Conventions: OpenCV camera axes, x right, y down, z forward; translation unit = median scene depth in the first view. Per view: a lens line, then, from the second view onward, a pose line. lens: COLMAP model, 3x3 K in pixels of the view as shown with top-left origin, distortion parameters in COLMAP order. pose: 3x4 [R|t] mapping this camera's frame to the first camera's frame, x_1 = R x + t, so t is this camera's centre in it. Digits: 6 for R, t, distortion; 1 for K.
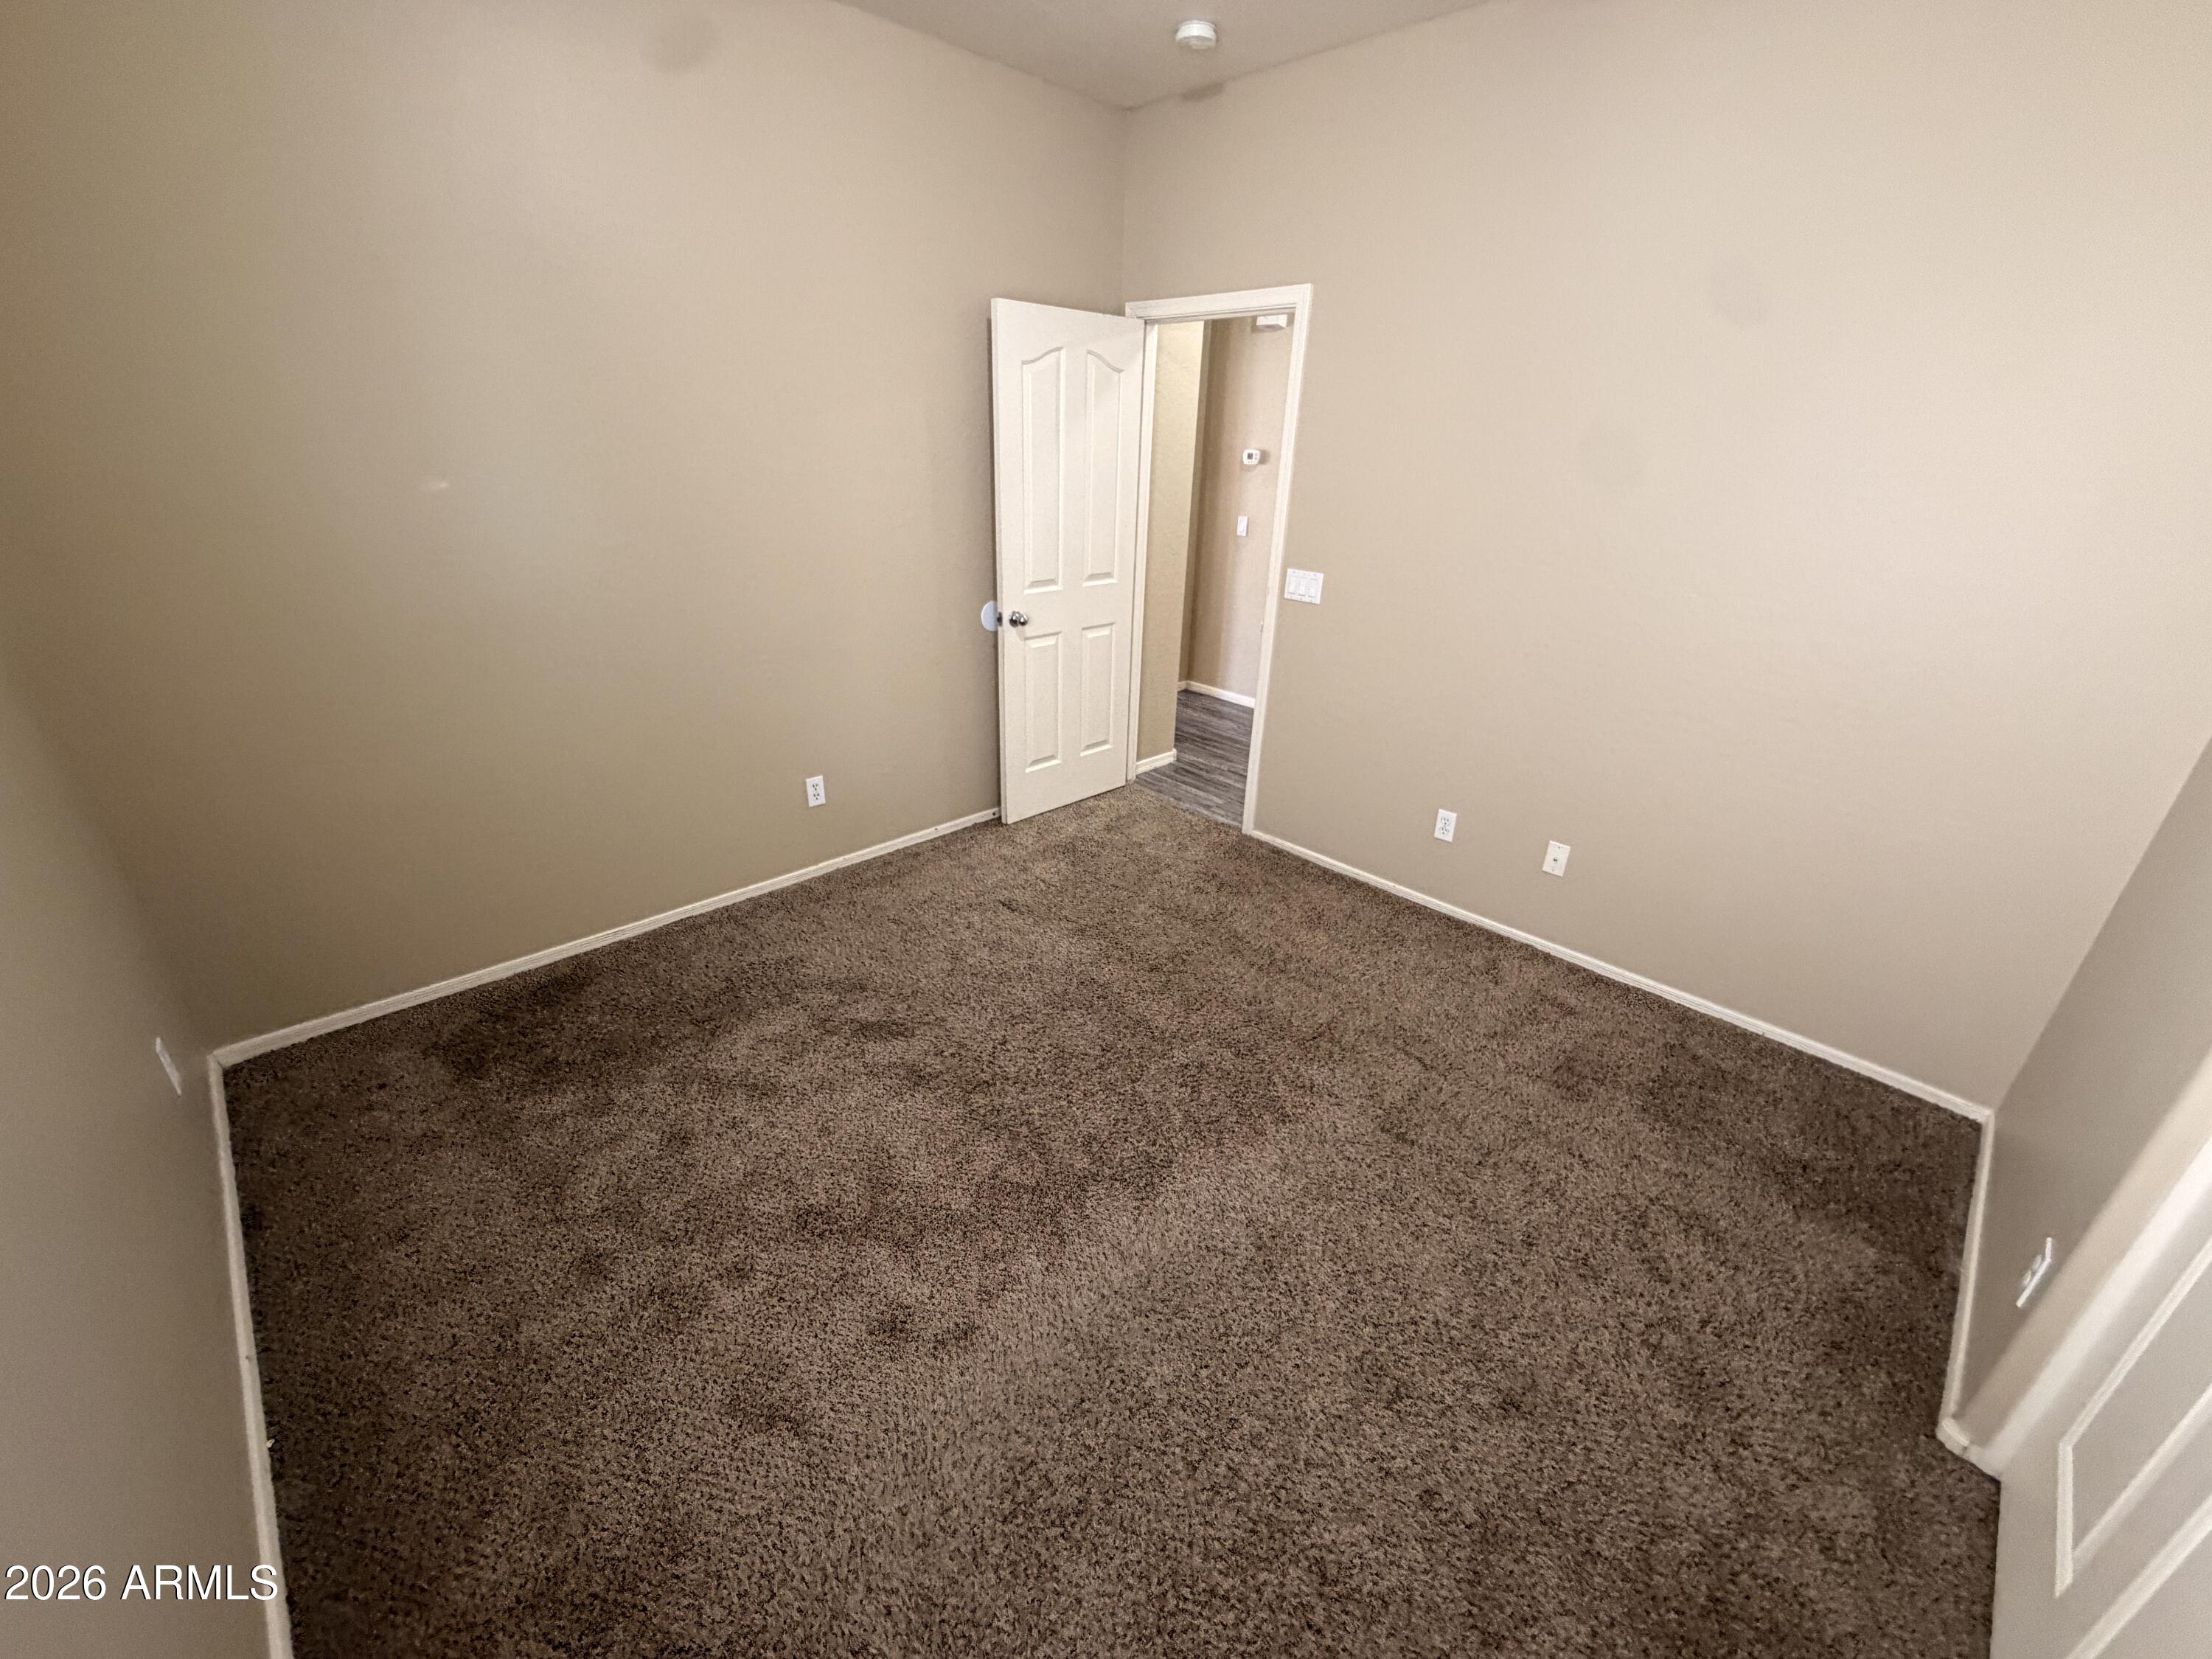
lens RADIAL K [[881.6, 0, 1096.5], [0, 881.6, 832.8], [0, 0, 1]] dist [0.000492, -0.000042]
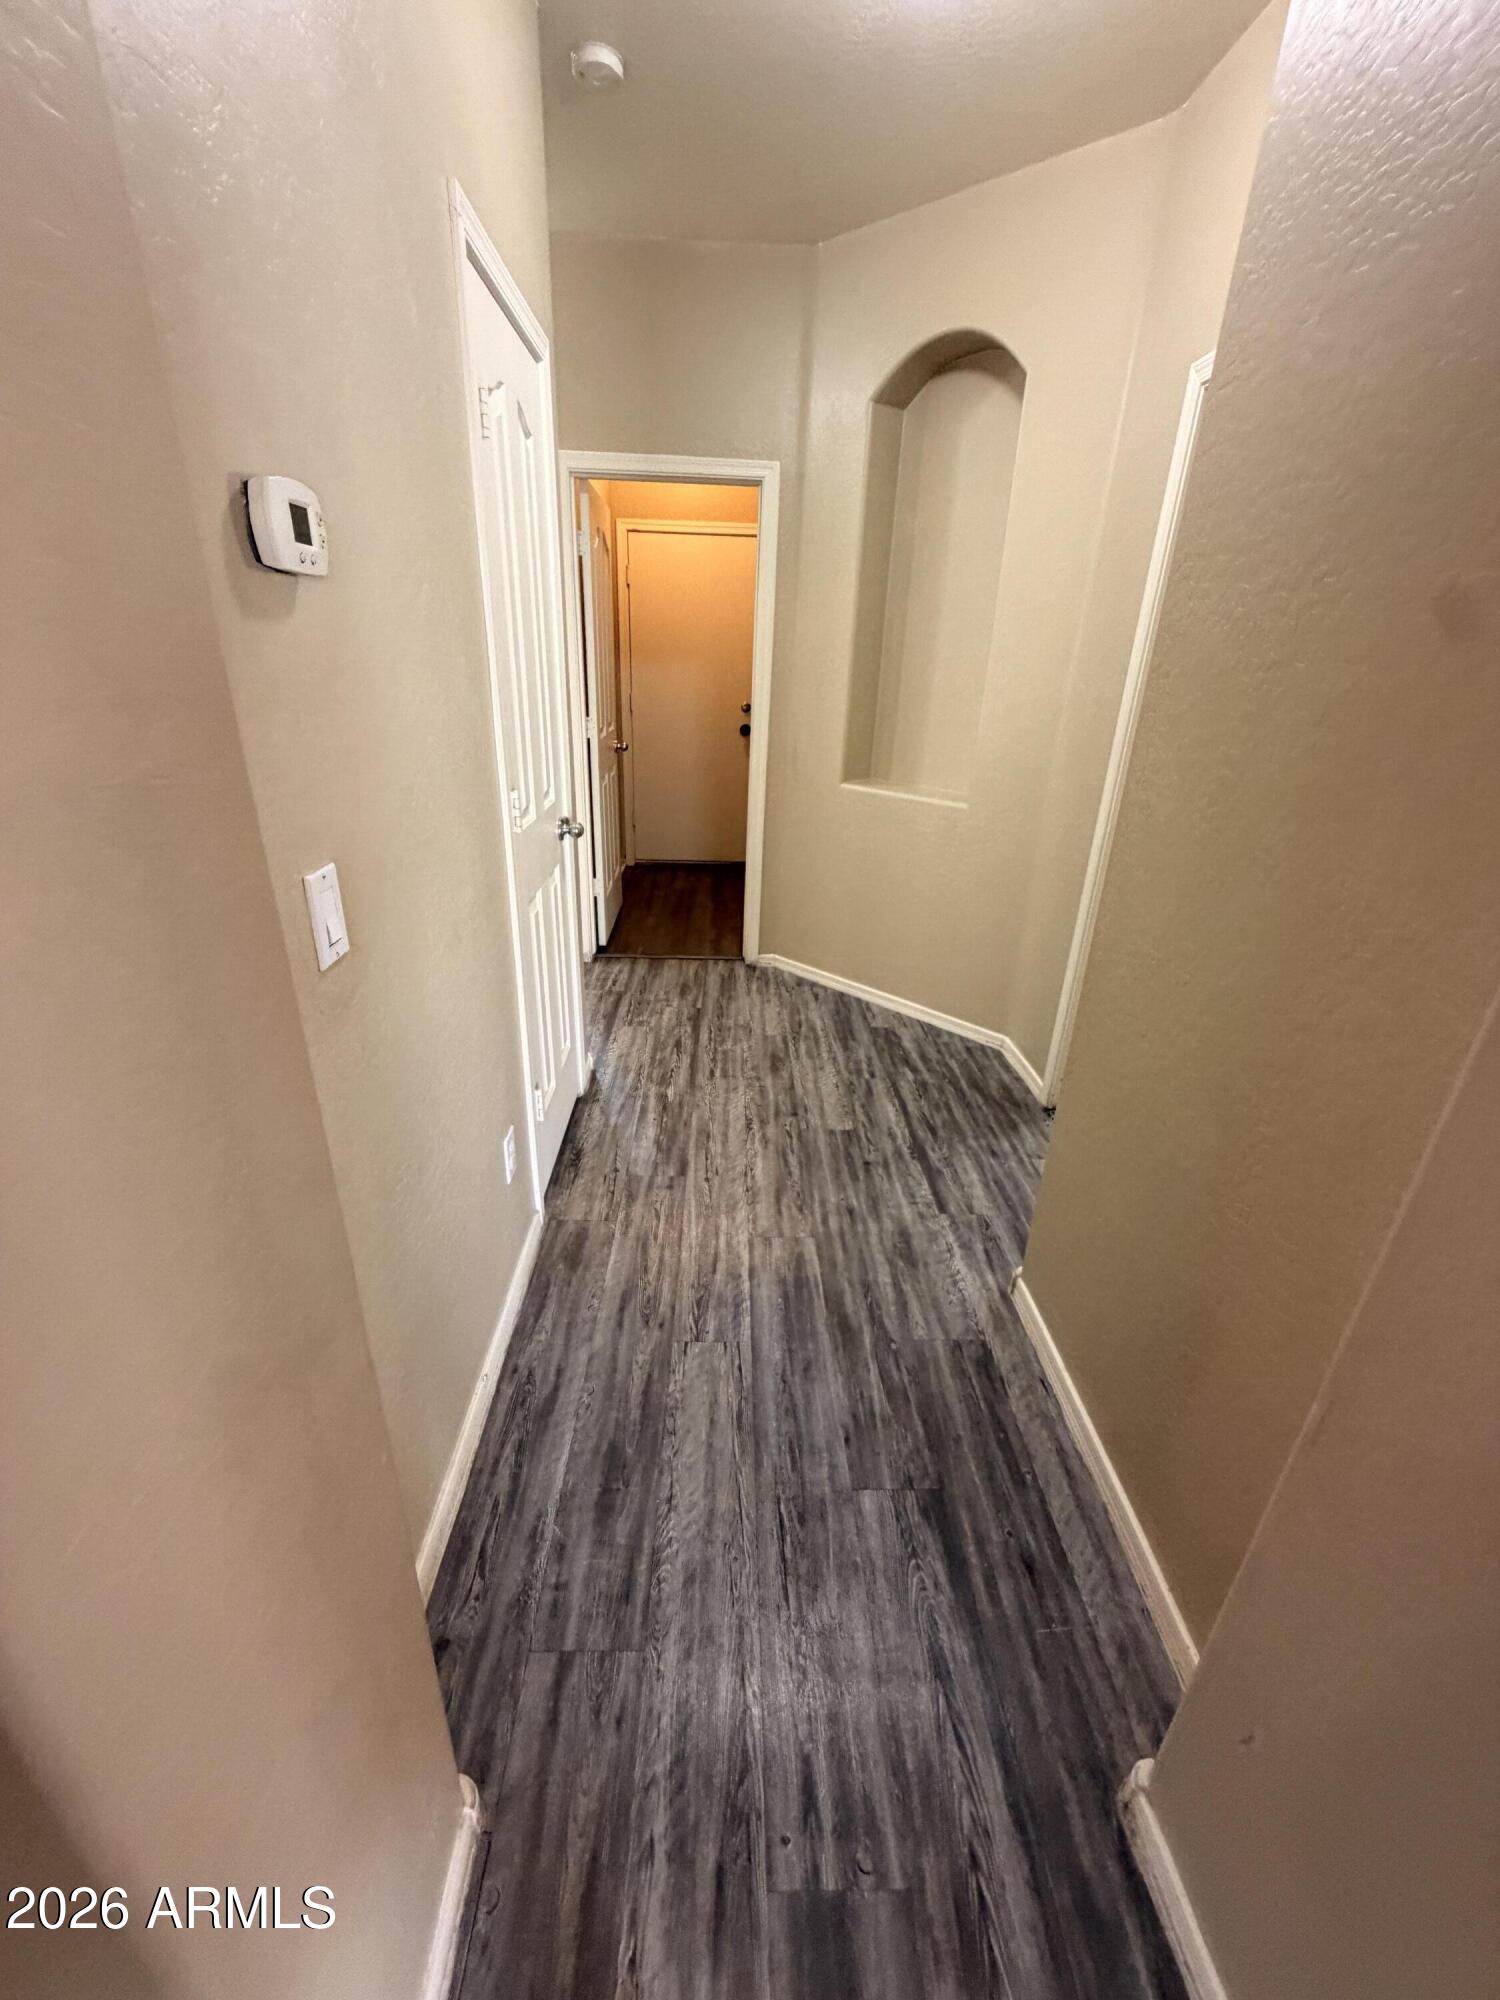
lens RADIAL K [[797.1, 0, 750.0], [0, 797.1, 1000.0], [0, 0, 1]] dist [0.000492, -0.000042]
pose [[-0.734693, -0.319493, 0.598457, -0.007606], [0.226589, 0.715931, 0.660379, -0.457270], [-0.639441, 0.620779, -0.453596, 1.111719]]
